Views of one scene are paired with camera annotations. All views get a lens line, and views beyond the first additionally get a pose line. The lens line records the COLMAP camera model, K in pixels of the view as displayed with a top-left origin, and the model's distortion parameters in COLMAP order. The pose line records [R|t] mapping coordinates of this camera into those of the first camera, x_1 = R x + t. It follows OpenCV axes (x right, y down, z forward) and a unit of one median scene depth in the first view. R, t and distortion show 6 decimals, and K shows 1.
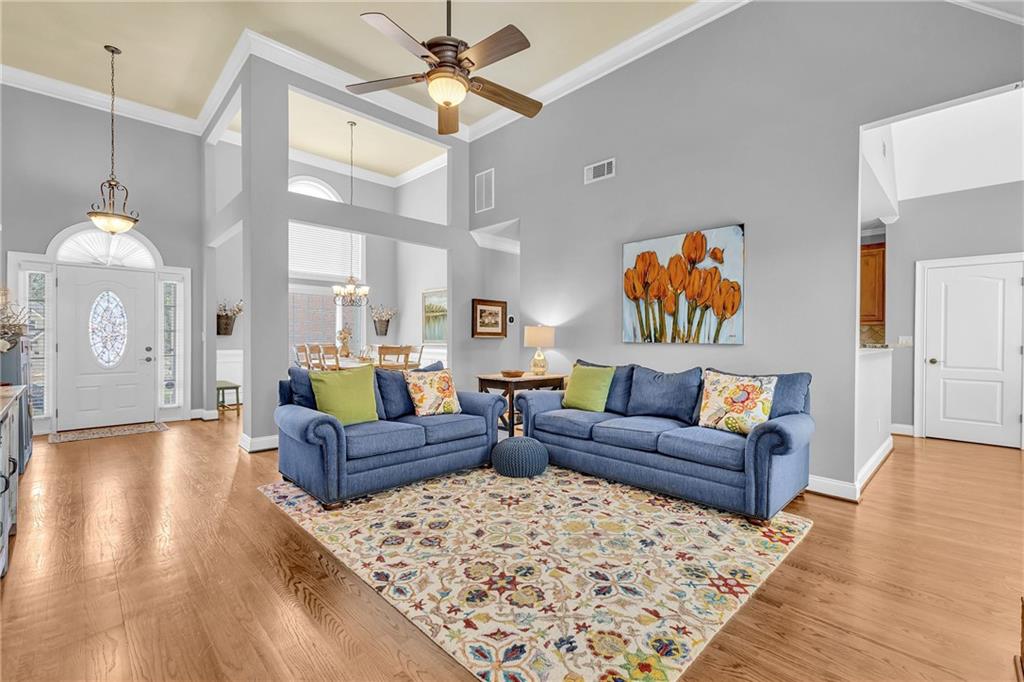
lens RADIAL K [[444.7, 0, 514.5], [0, 444.7, 339.3], [0, 0, 1]] dist [0.003363, 0.000182]
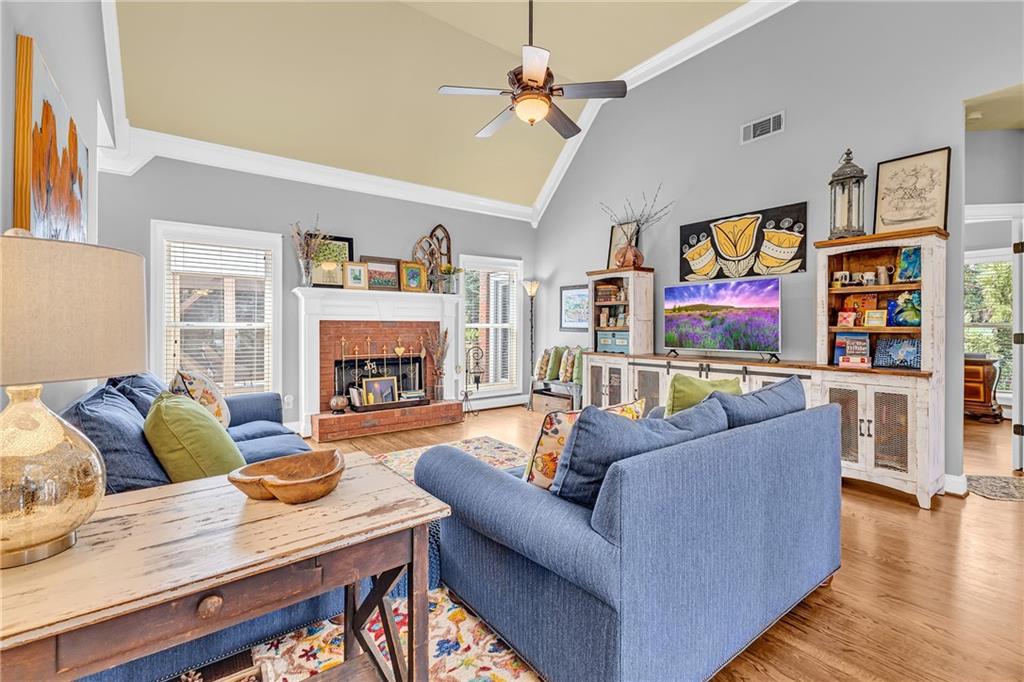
lens RADIAL K [[451.4, 0, 516.9], [0, 451.4, 334.0], [0, 0, 1]] dist [0.012839, 0.000059]
pose [[-0.991963, -0.007228, 0.126323, -0.276438], [-0.005076, 0.999837, 0.017346, -0.006252], [-0.126428, 0.016565, -0.991837, 2.283619]]
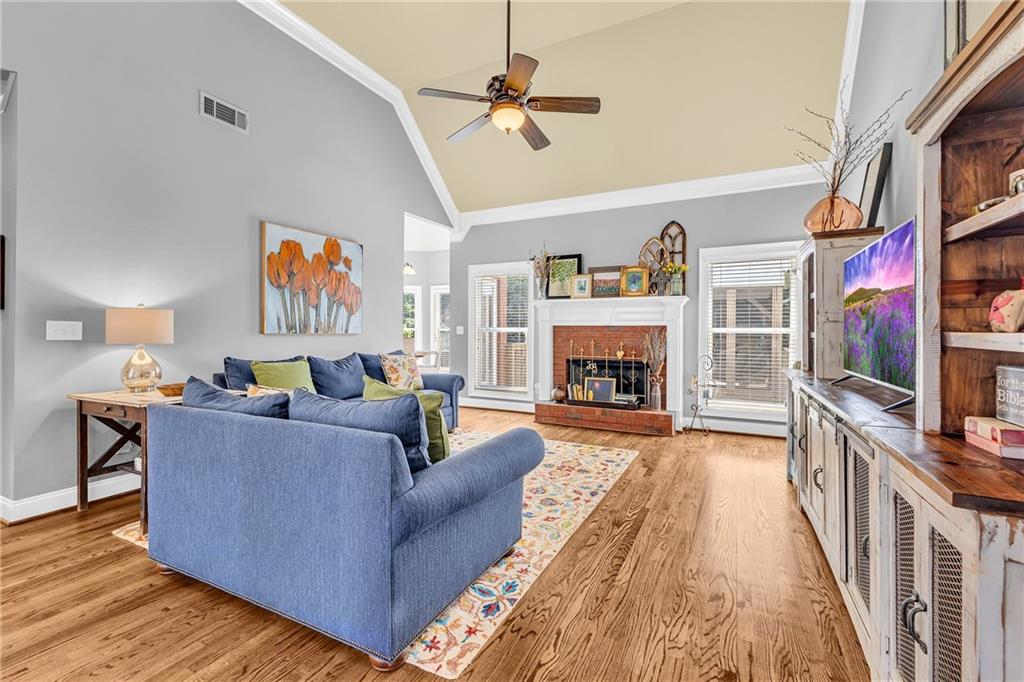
lens RADIAL K [[444.7, 0, 514.5], [0, 444.7, 339.3], [0, 0, 1]] dist [0.003363, 0.000182]
pose [[-0.326009, -0.025258, 0.945029, -1.331891], [-0.006157, 0.999679, 0.024595, -0.011158], [-0.945347, 0.002200, -0.326060, 1.446266]]
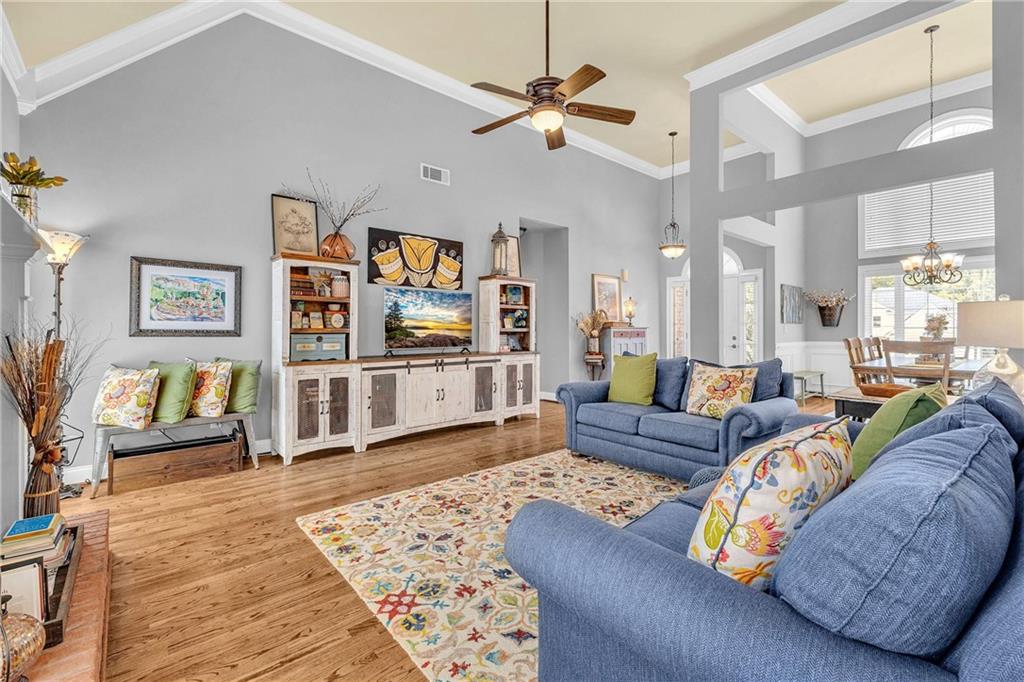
lens RADIAL K [[444.7, 0, 514.5], [0, 444.7, 339.3], [0, 0, 1]] dist [0.003363, 0.000182]
pose [[-0.061456, 0.020314, -0.997903, 1.096613], [-0.001160, 0.999791, 0.020424, -0.000468], [0.998109, 0.002413, -0.061420, 1.045569]]
